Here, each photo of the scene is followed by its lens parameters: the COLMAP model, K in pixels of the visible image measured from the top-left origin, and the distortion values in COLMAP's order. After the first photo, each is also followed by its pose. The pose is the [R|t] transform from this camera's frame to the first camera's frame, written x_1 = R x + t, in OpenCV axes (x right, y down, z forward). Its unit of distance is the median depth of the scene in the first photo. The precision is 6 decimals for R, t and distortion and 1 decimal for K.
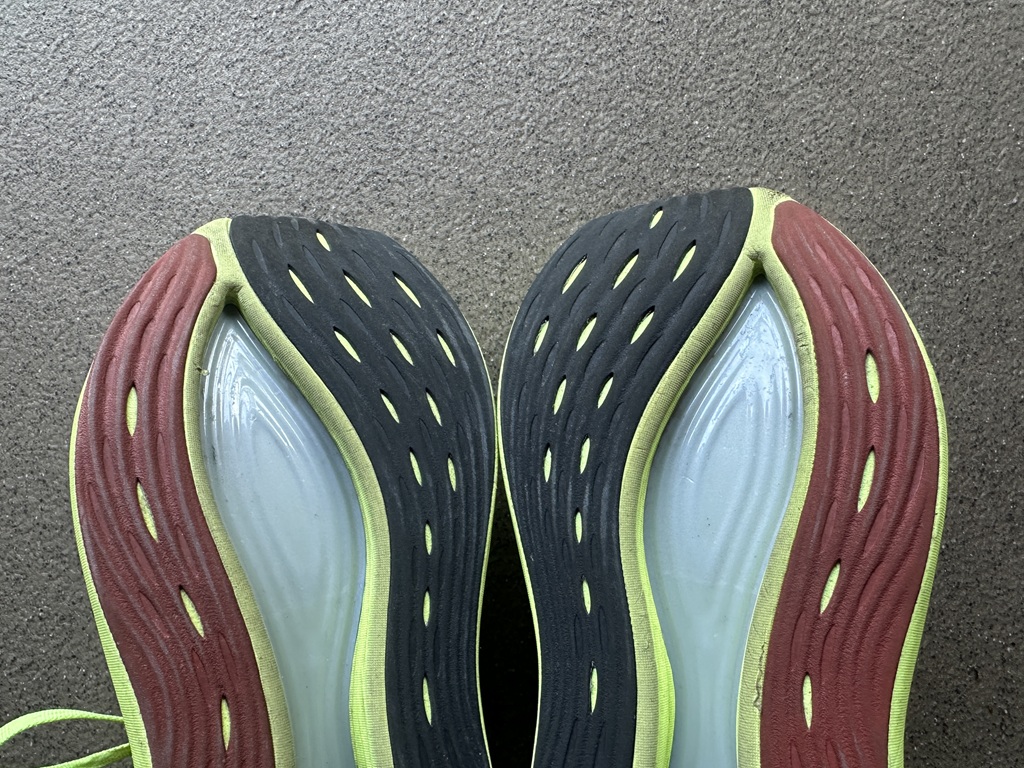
lens RADIAL K [[715.1, 0, 466.0], [0, 715.1, 465.4], [0, 0, 1]] dist [-0.009537, 0.003553]
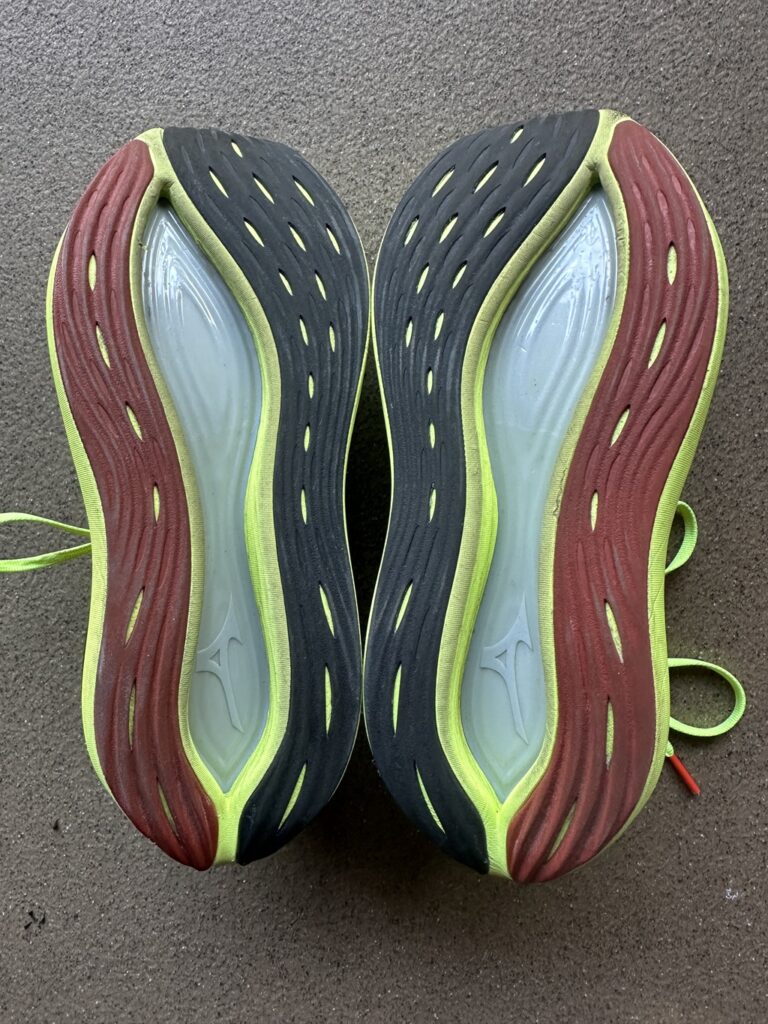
lens RADIAL K [[722.6, 0, 295.0], [0, 722.6, 461.8], [0, 0, 1]] dist [-0.009839, 0.005076]
pose [[0.995548, 0.053804, -0.077386, 0.019793], [-0.048058, 0.996078, 0.074288, 0.107604], [0.081079, -0.070238, 0.994230, -0.224611]]
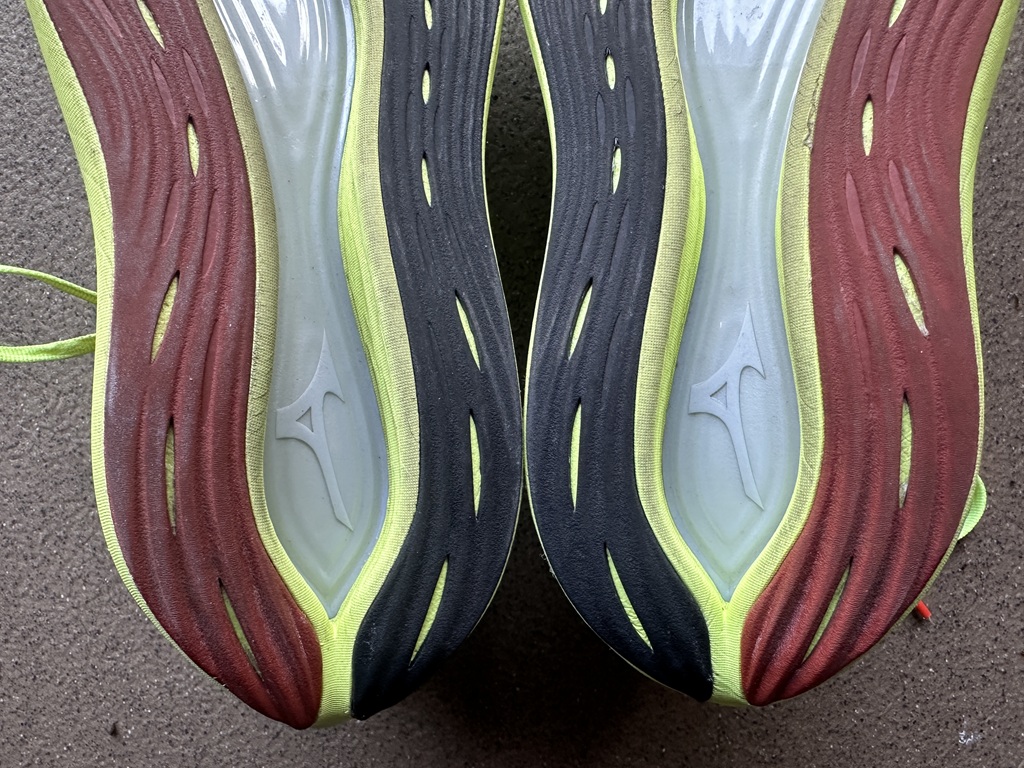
lens RADIAL K [[713.5, 0, 464.1], [0, 713.5, 474.6], [0, 0, 1]] dist [-0.009097, 0.003812]
pose [[0.999892, 0.009788, 0.010963, -0.010001], [-0.011035, 0.992692, 0.120171, 0.414535], [-0.009707, -0.120279, 0.992693, 0.062615]]
